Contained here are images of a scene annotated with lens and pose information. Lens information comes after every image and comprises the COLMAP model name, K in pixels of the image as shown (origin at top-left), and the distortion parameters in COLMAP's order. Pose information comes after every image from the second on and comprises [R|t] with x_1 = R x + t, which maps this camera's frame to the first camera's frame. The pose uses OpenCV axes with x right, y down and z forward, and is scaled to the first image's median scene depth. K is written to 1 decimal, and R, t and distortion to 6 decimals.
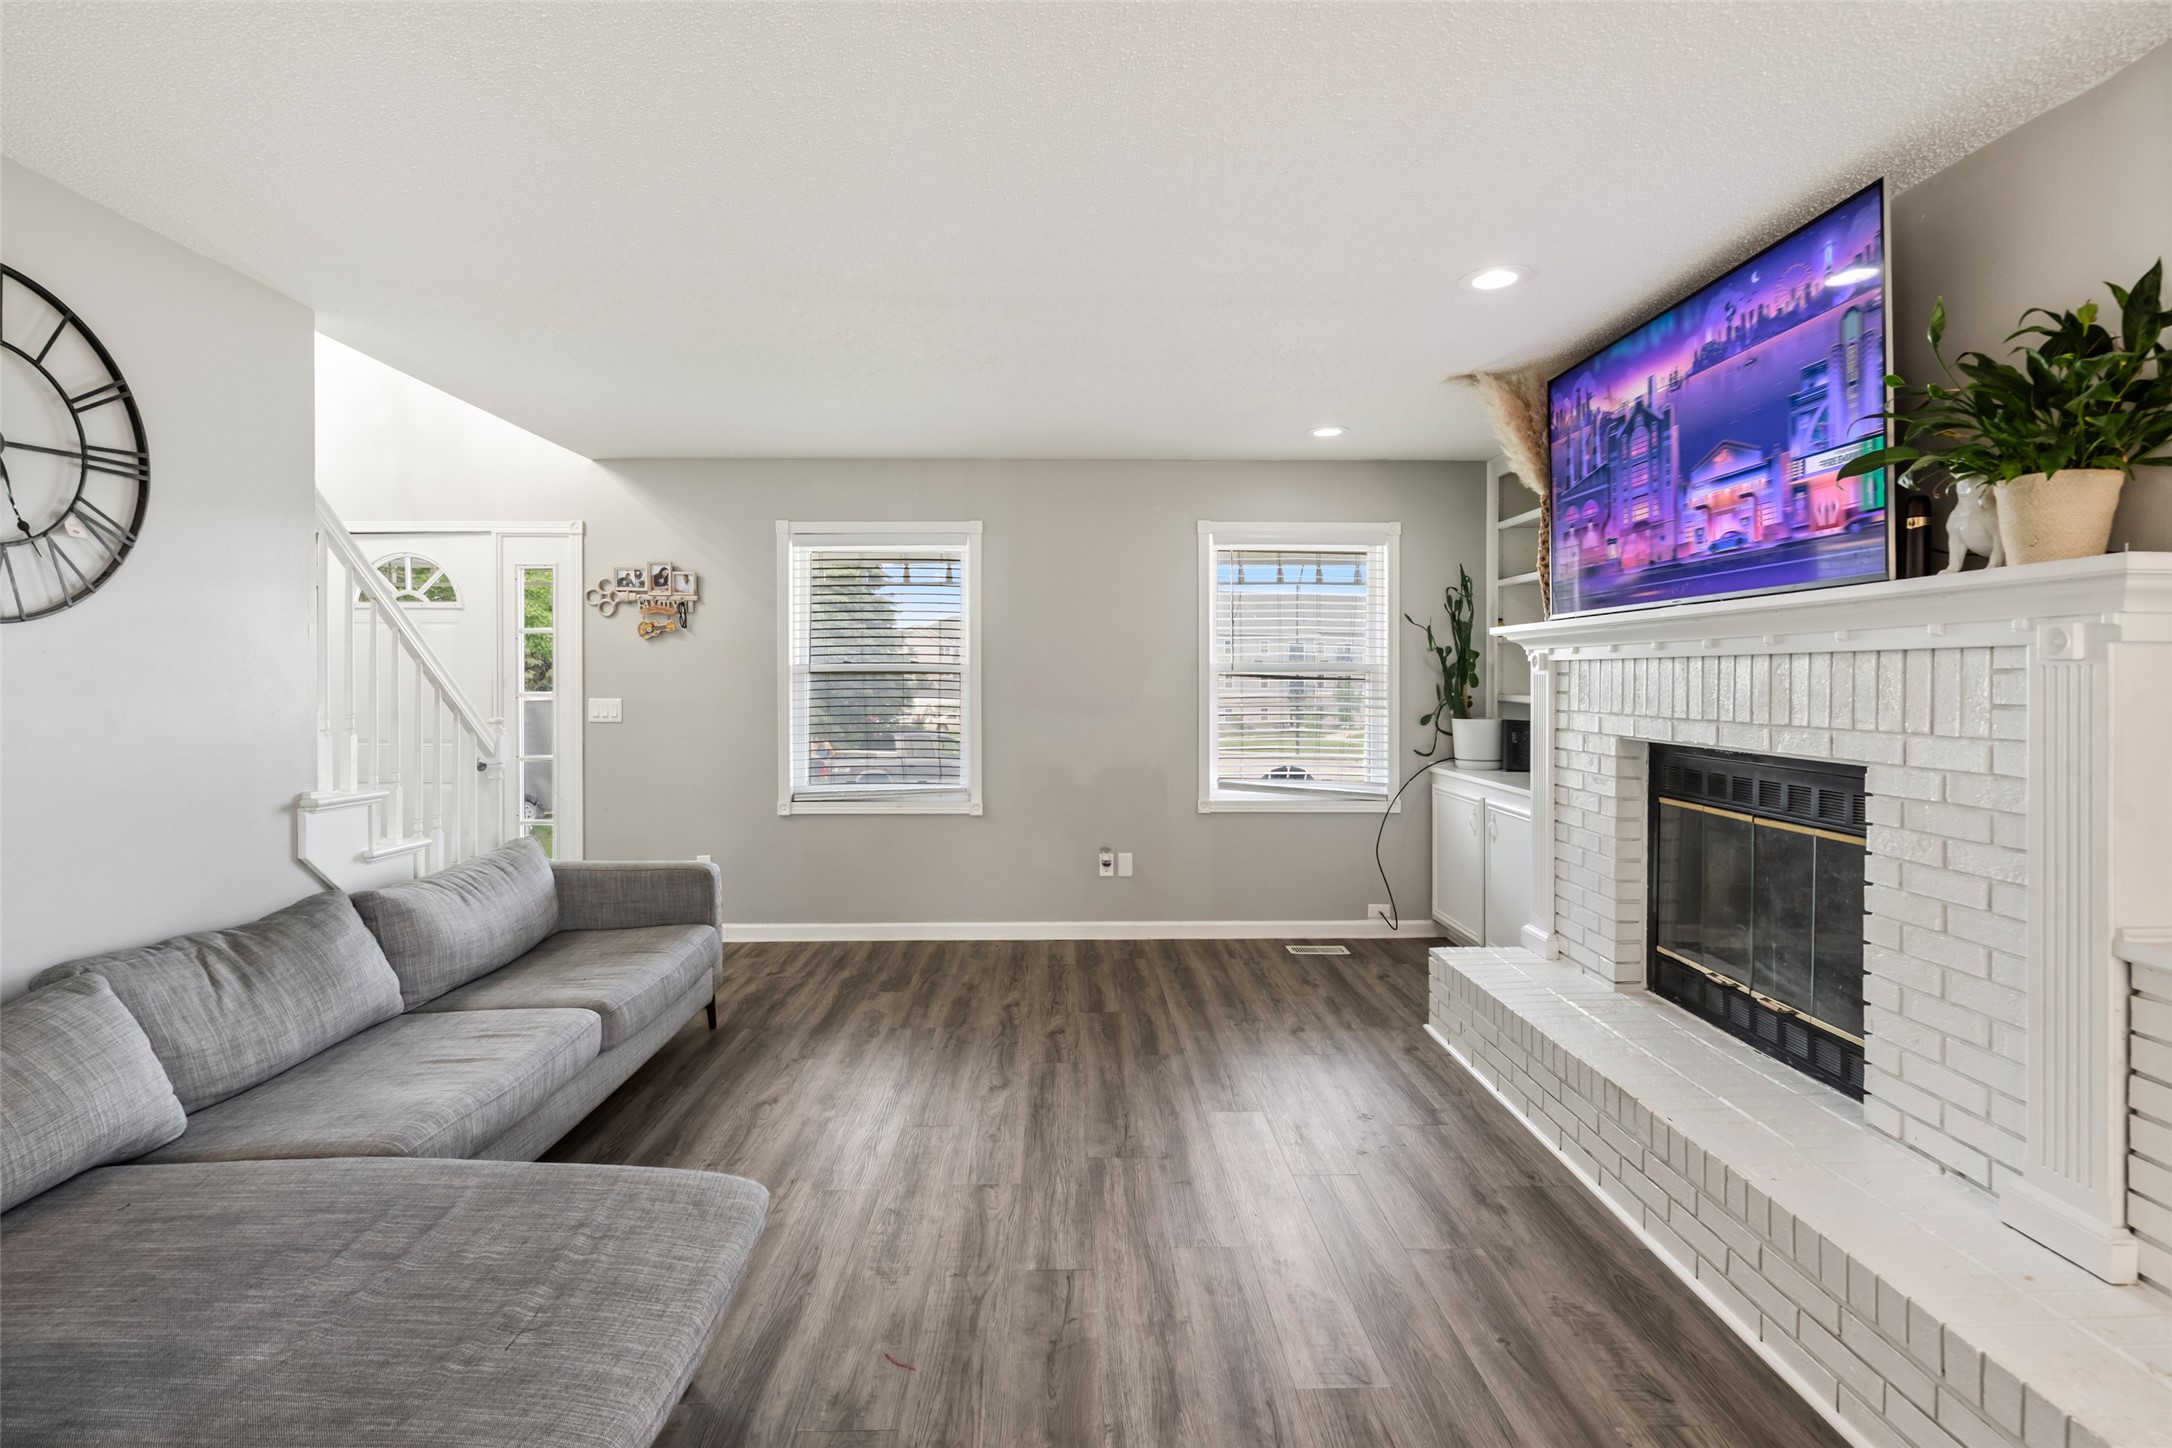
lens RADIAL K [[1020.3, 0, 1093.2], [0, 1020.3, 714.5], [0, 0, 1]] dist [-0.010440, 0.000020]
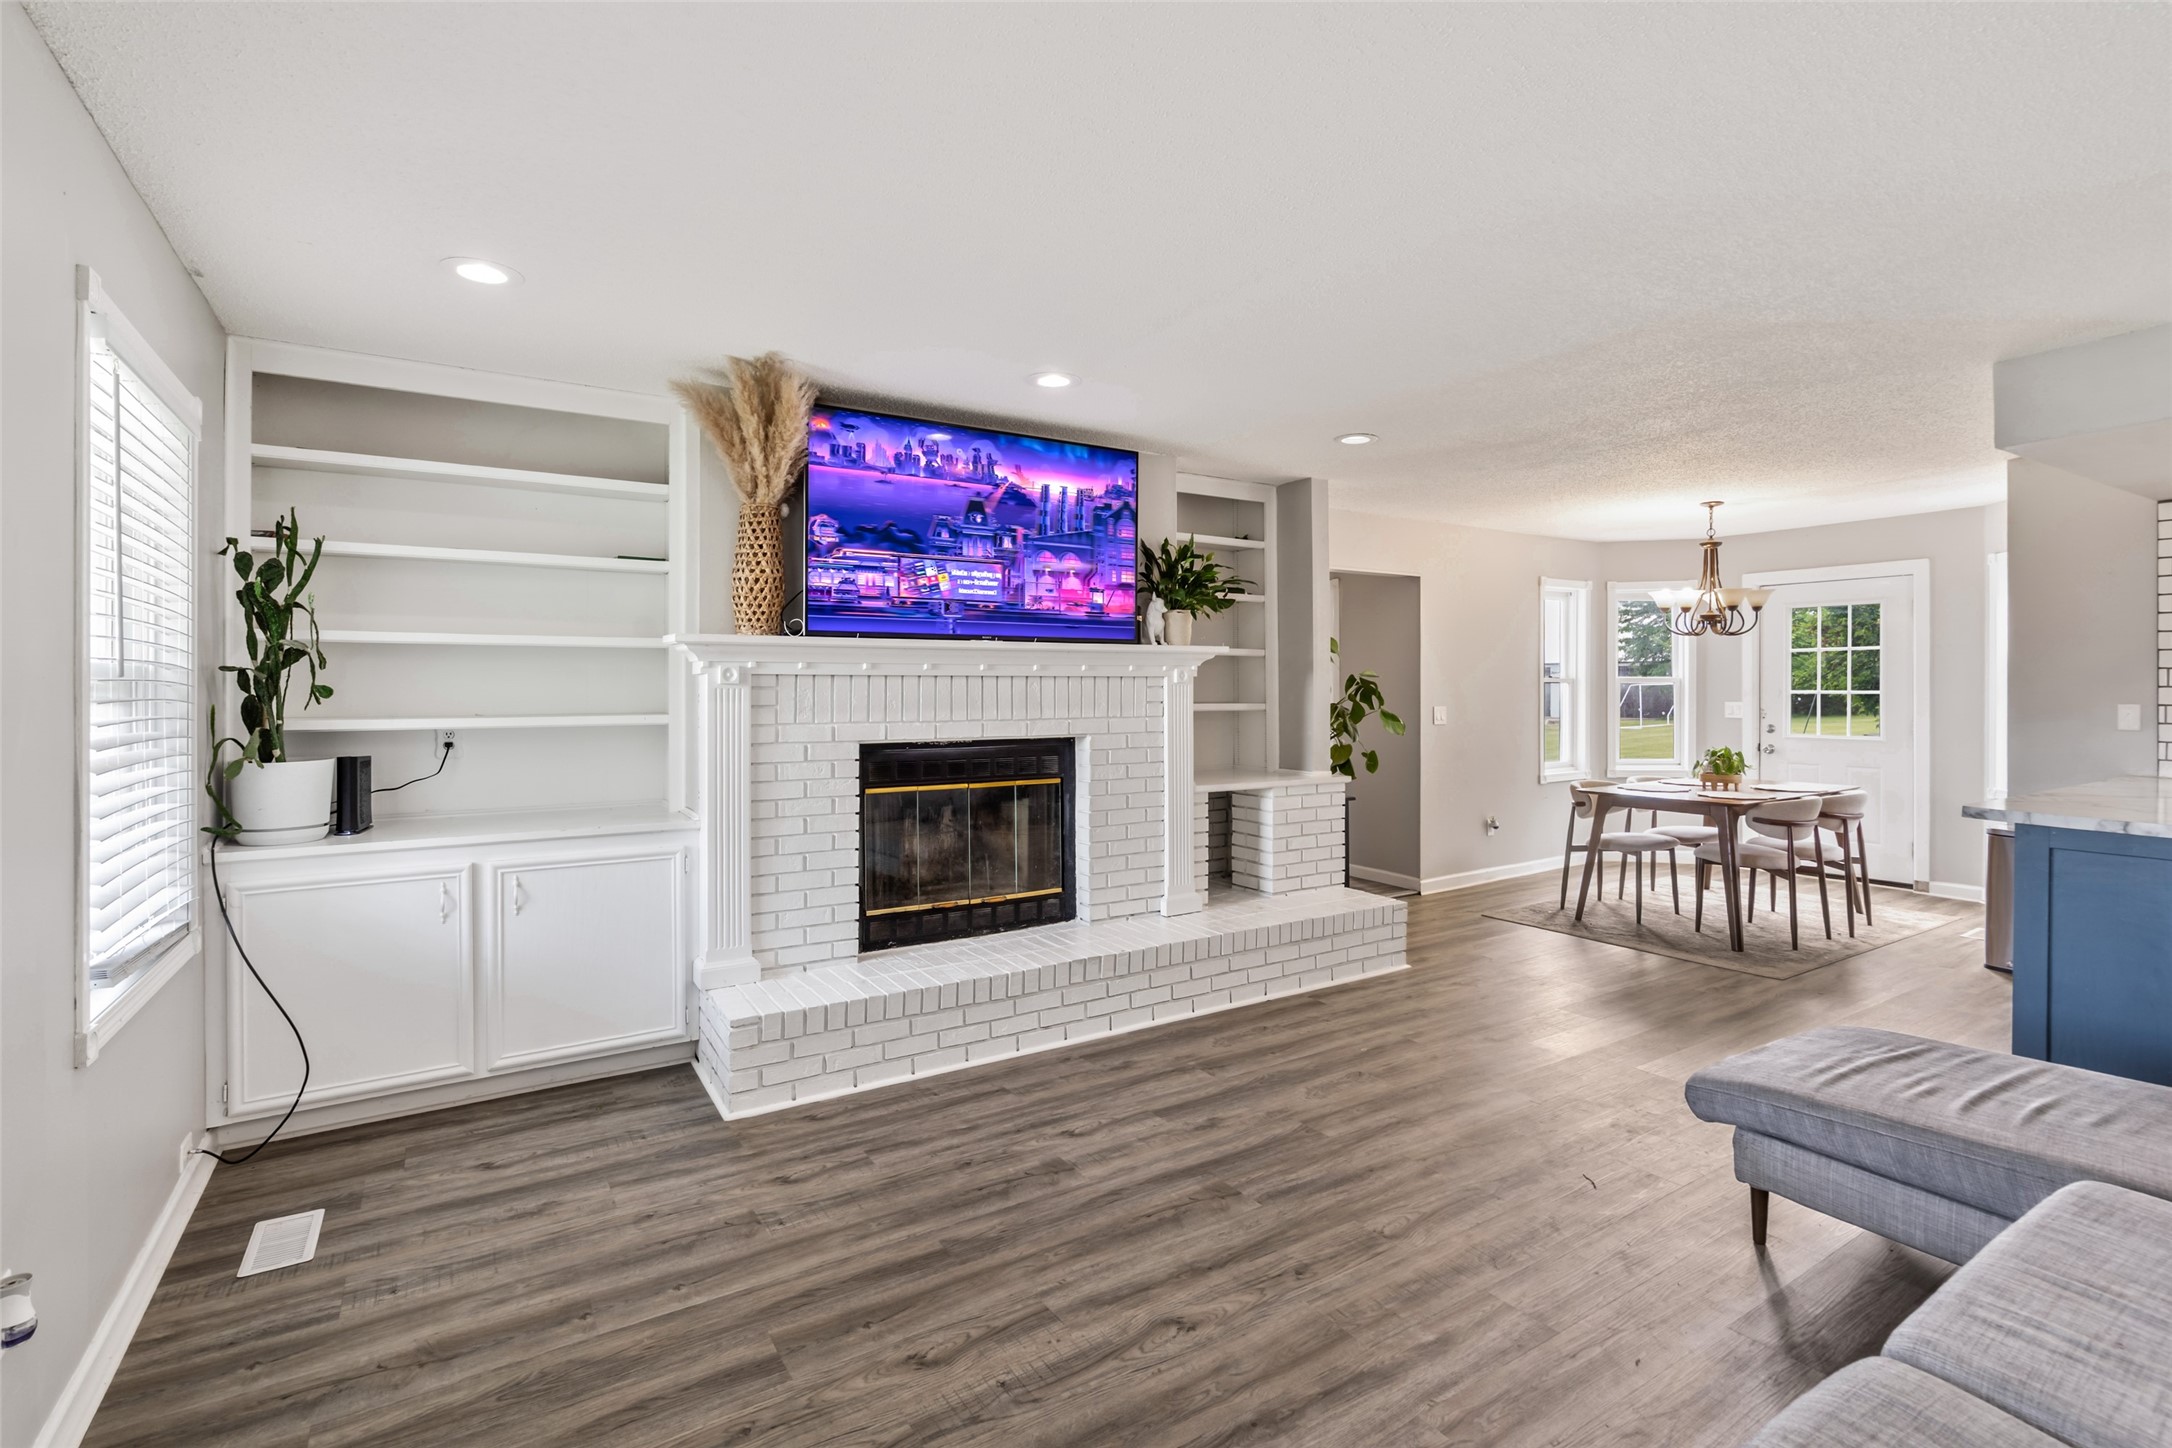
lens RADIAL K [[1020.3, 0, 1093.2], [0, 1020.3, 714.5], [0, 0, 1]] dist [-0.010440, 0.000020]
pose [[-0.526180, -0.011821, 0.850291, -0.651945], [0.035953, 0.998700, 0.036133, -0.044317], [-0.849613, 0.049583, -0.525071, 1.477199]]
